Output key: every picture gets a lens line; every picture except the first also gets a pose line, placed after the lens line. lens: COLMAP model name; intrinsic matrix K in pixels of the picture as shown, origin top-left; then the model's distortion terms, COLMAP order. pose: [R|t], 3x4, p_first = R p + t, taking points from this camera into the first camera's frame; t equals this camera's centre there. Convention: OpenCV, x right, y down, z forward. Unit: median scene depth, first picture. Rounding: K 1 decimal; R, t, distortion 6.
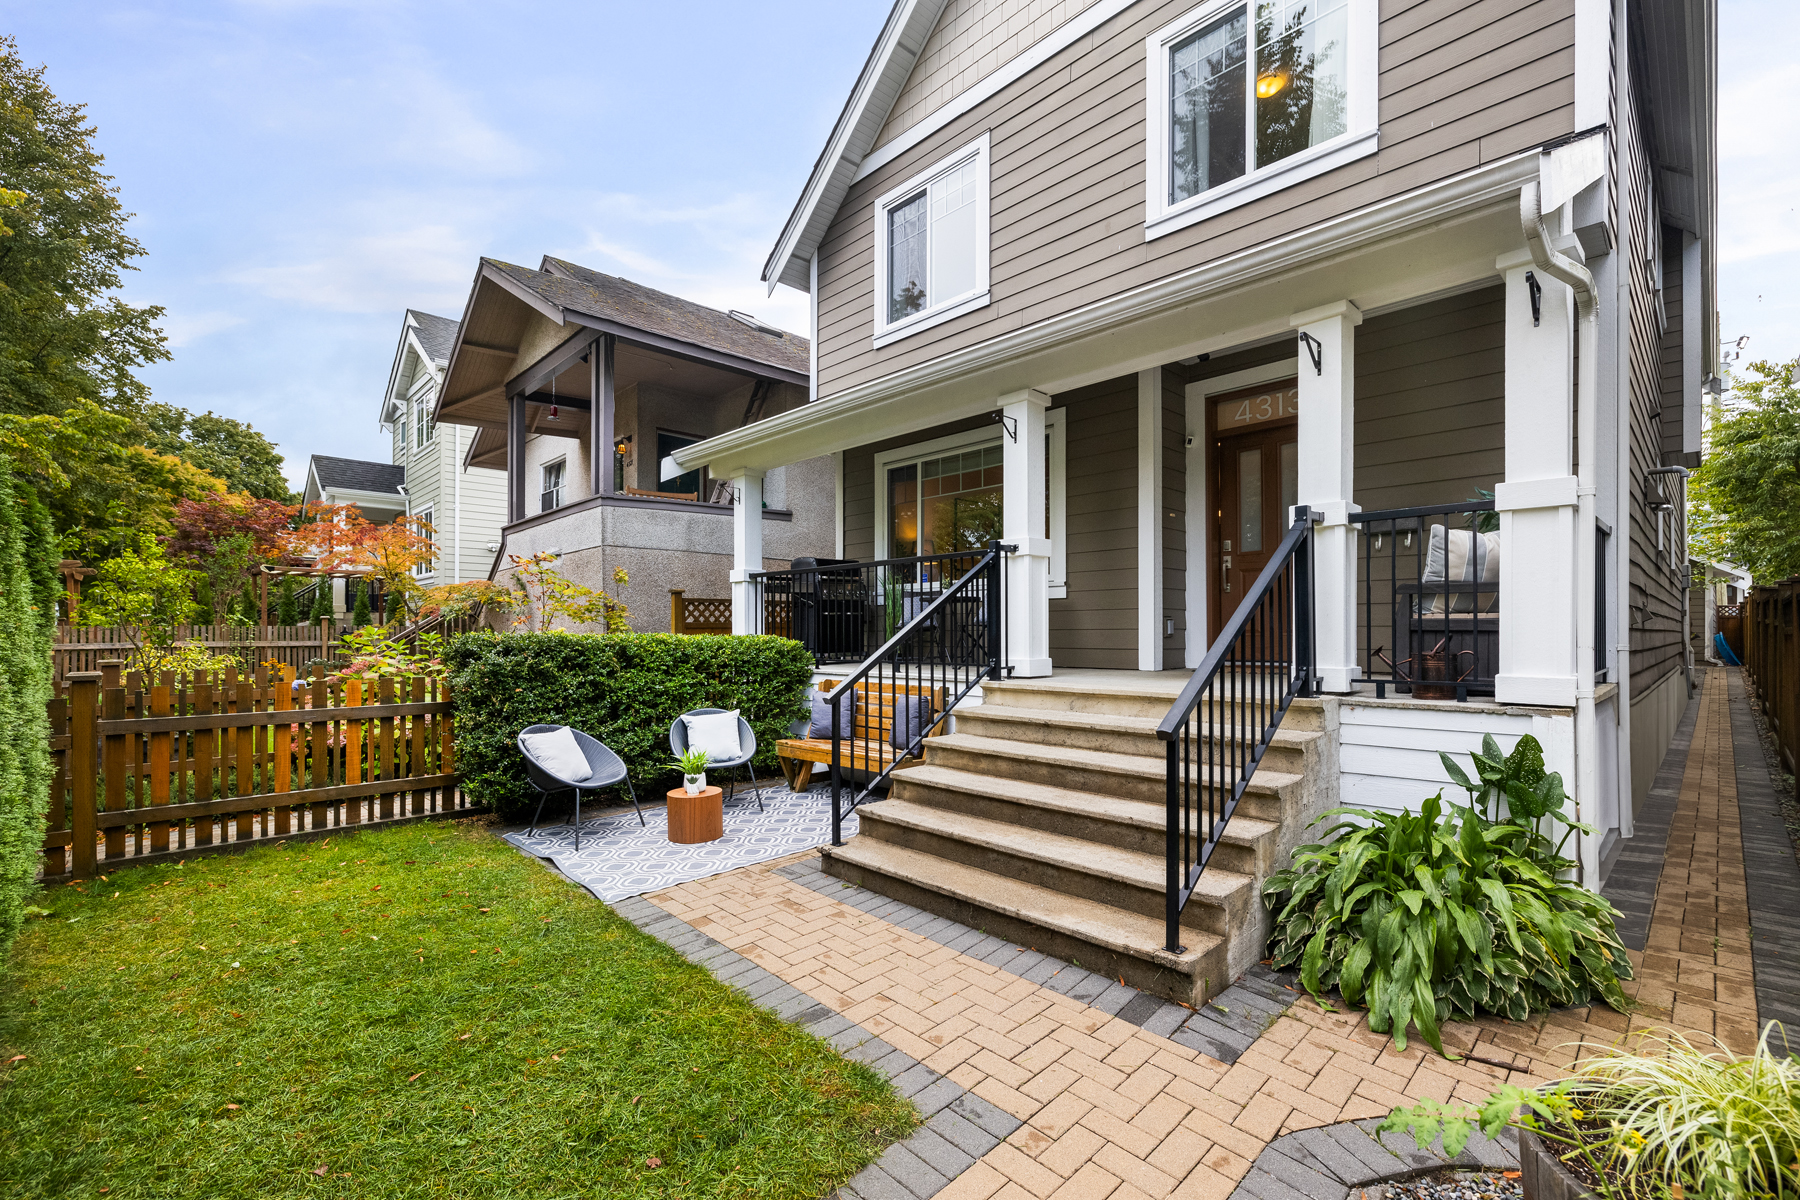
lens RADIAL K [[780.4, 0, 888.7], [0, 780.4, 628.7], [0, 0, 1]] dist [-0.001298, -0.003219]
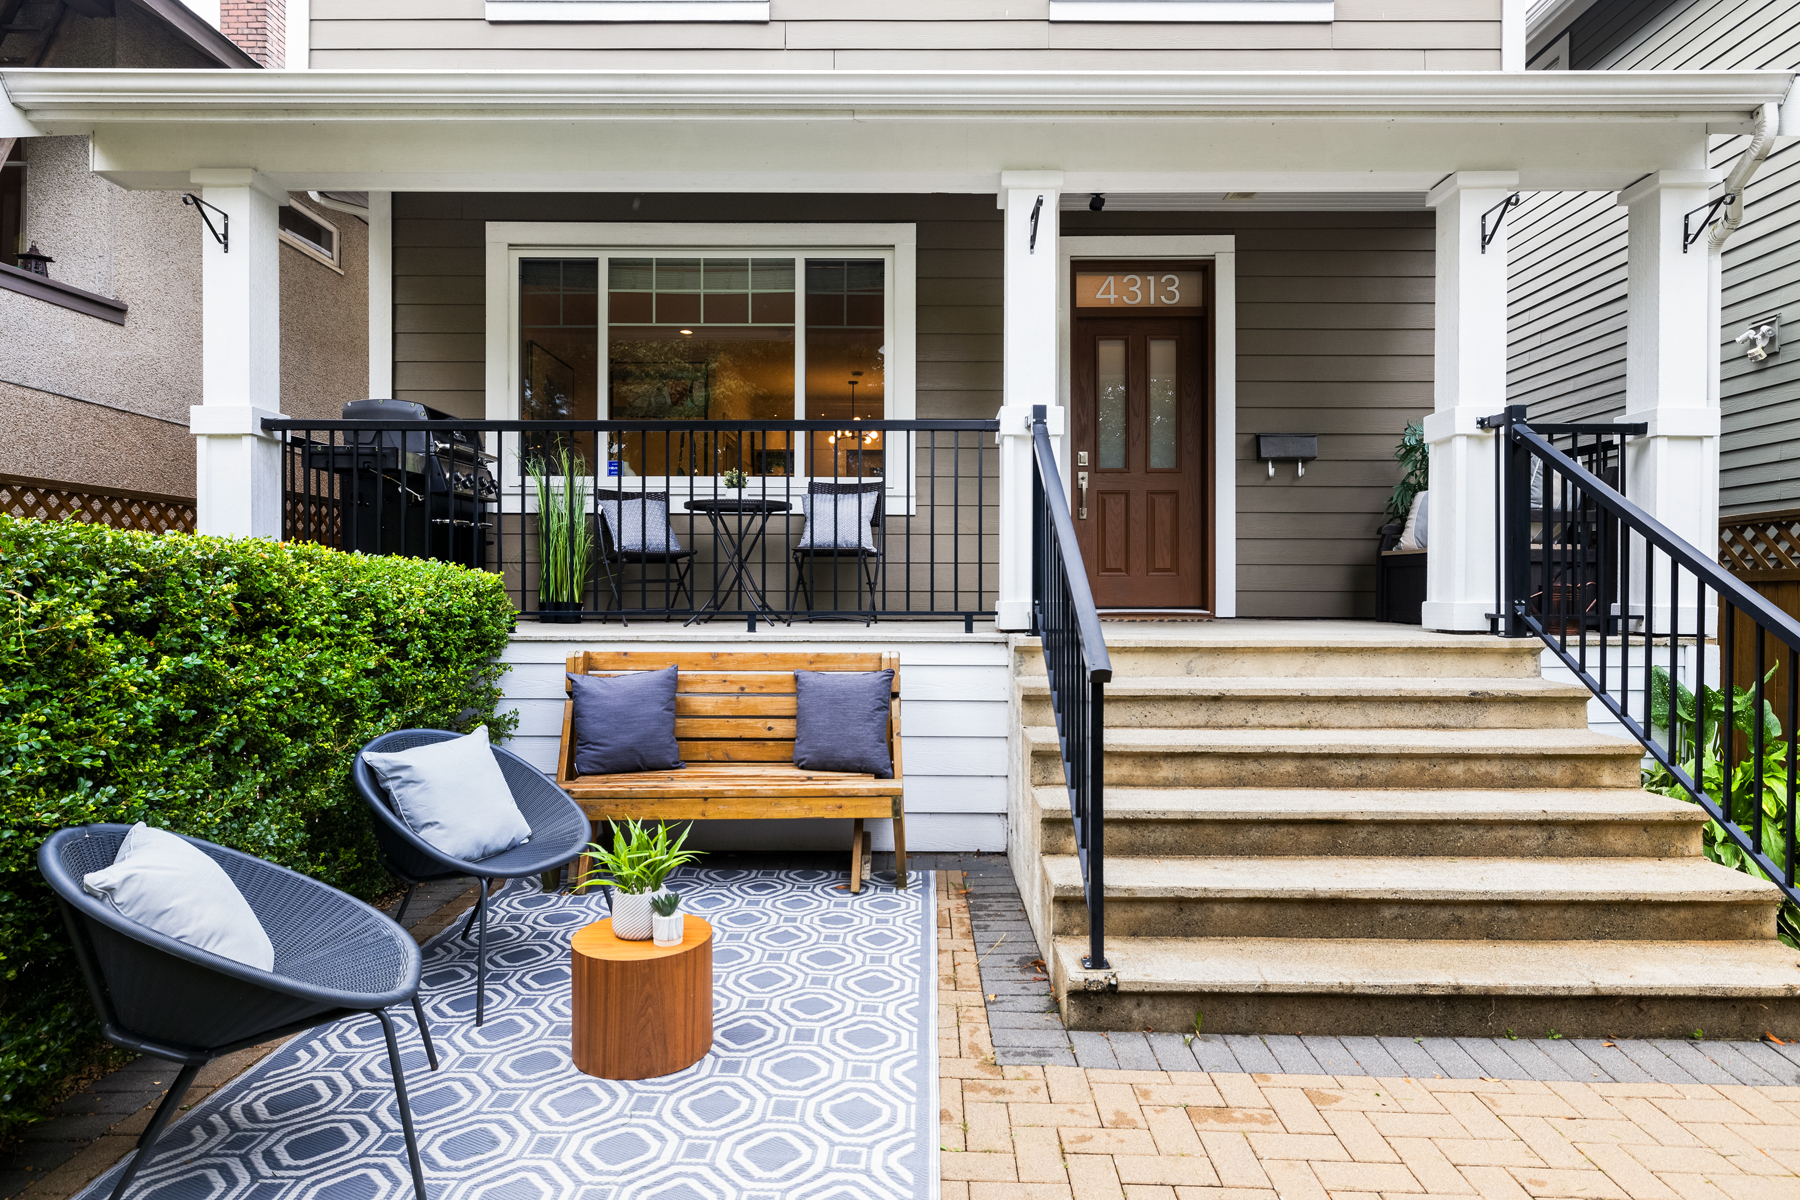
lens RADIAL K [[1012.2, 0, 910.3], [0, 1012.2, 600.9], [0, 0, 1]] dist [0.001581, -0.002196]
pose [[0.692197, 0.001048, 0.721708, -0.467564], [-0.008762, 0.999937, 0.006951, 0.032510], [-0.721656, -0.011135, 0.692163, 0.492956]]
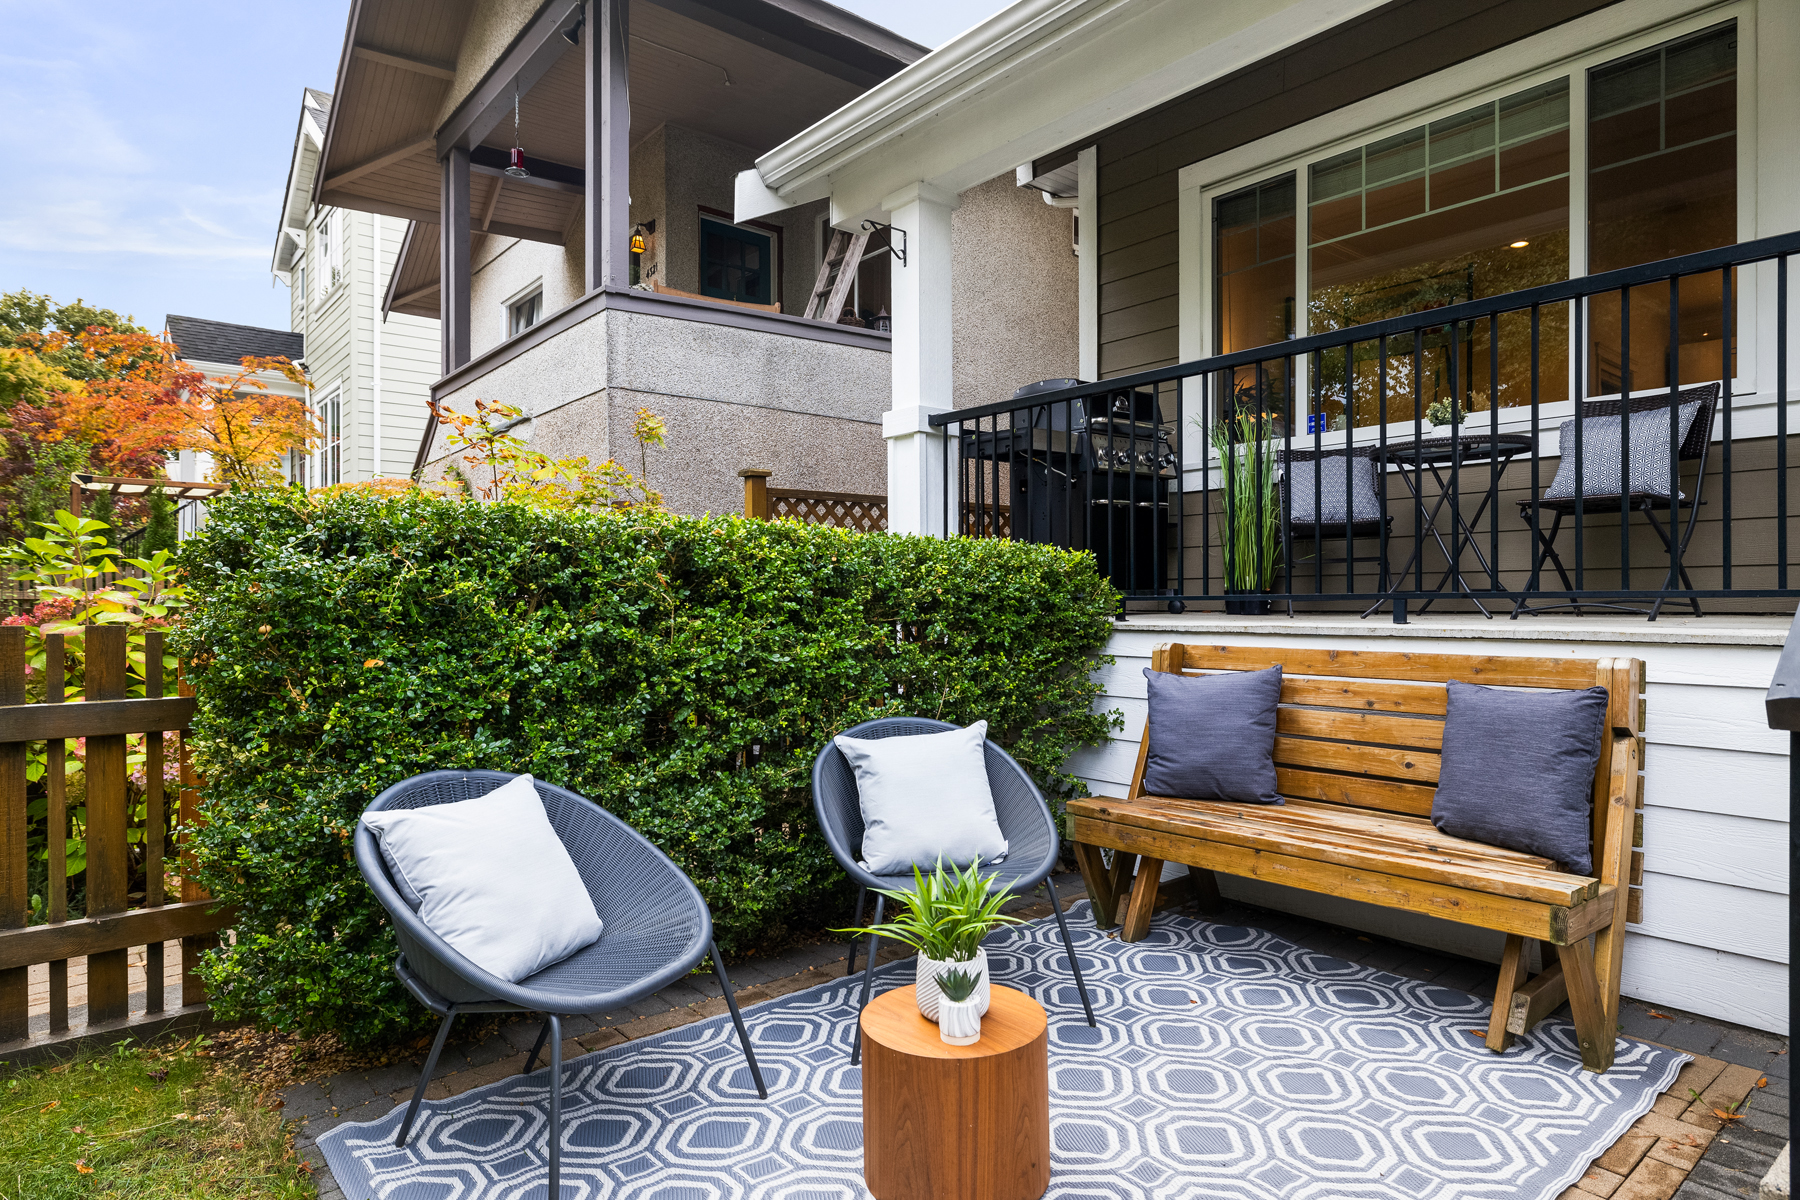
lens RADIAL K [[1033.6, 0, 905.9], [0, 1033.6, 611.8], [0, 0, 1]] dist [0.001591, 0.000375]
pose [[0.998070, 0.000444, -0.062103, -0.216254], [0.000569, 0.999867, 0.016286, 0.047408], [0.062102, -0.016290, 0.997937, 0.553237]]
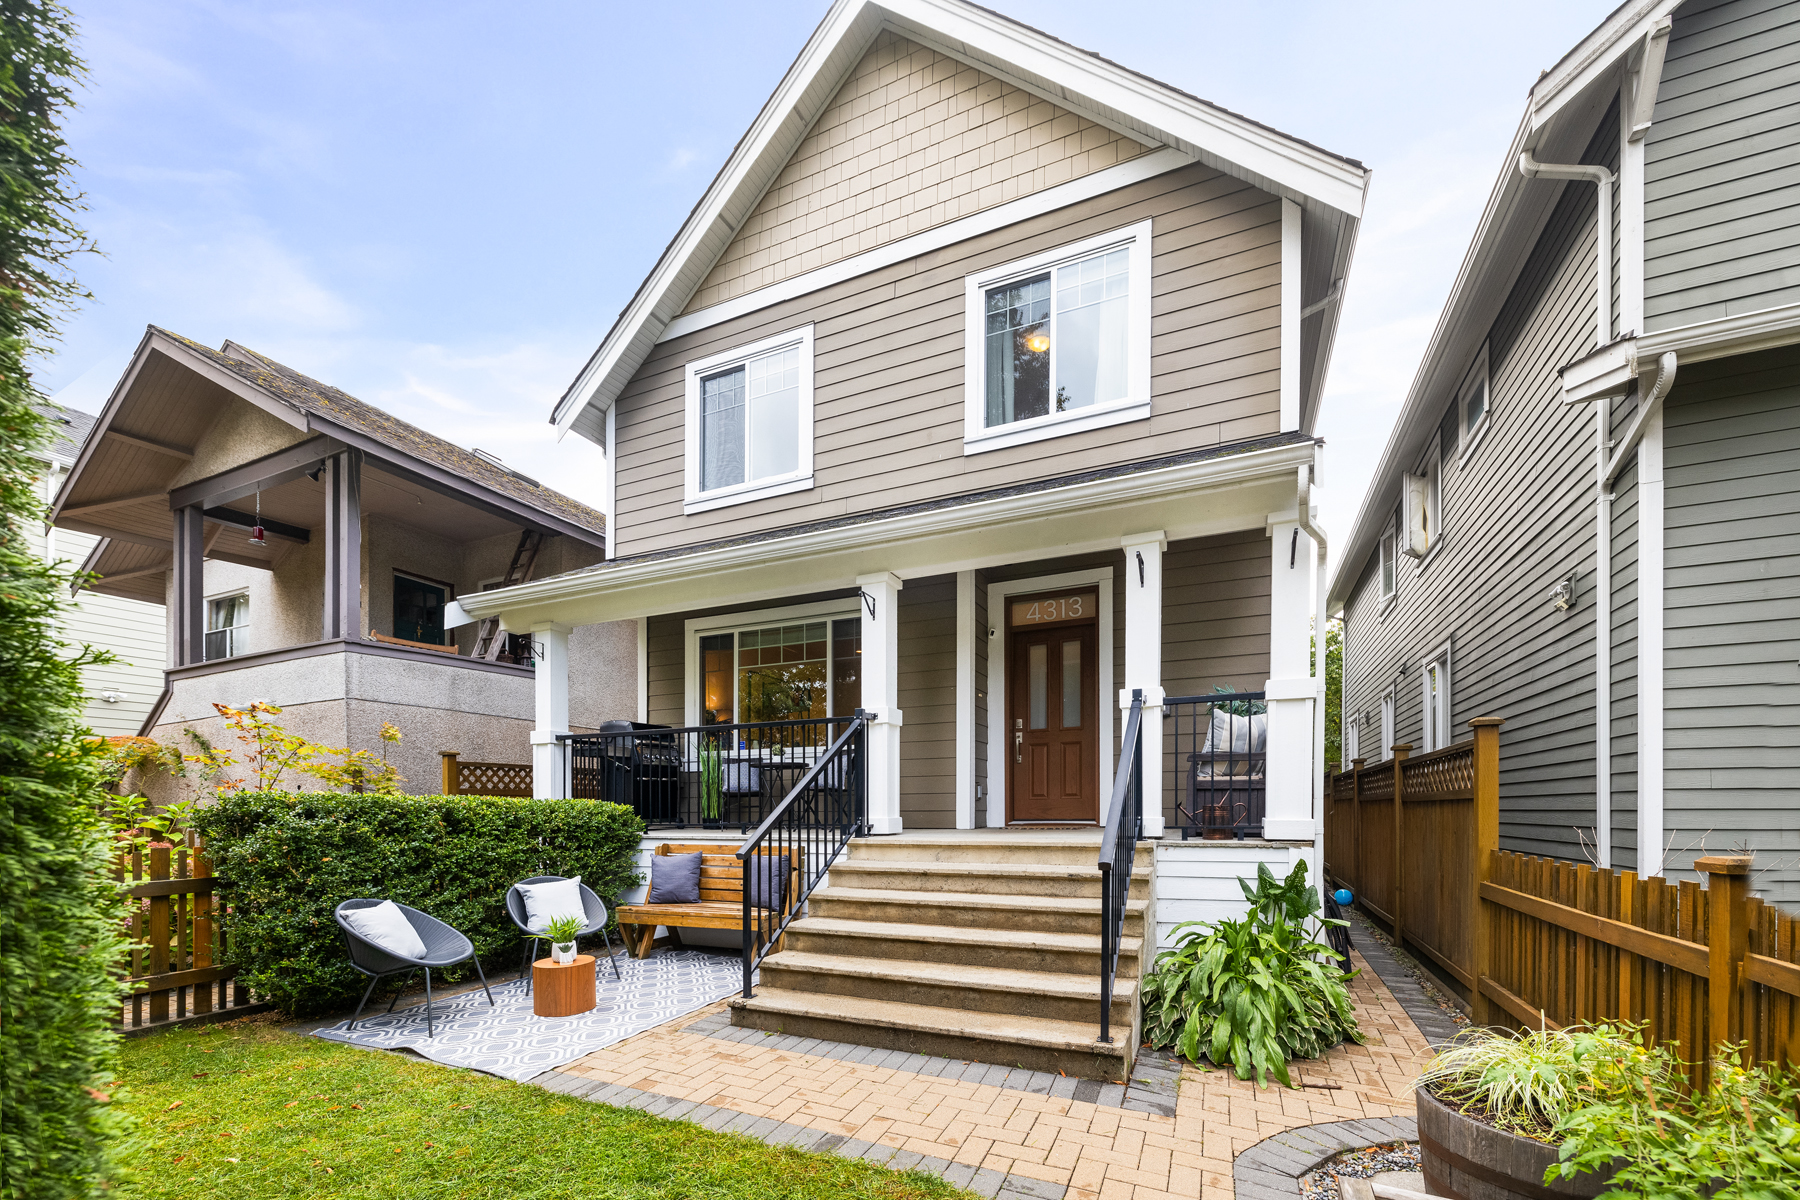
lens RADIAL K [[750.4, 0, 898.8], [0, 750.4, 809.1], [0, 0, 1]] dist [-0.002420, 0.001154]
pose [[0.925304, -0.003795, 0.379207, -0.194969], [0.002383, 0.999988, 0.004193, 0.021059], [-0.379219, -0.002976, 0.925302, 0.015497]]
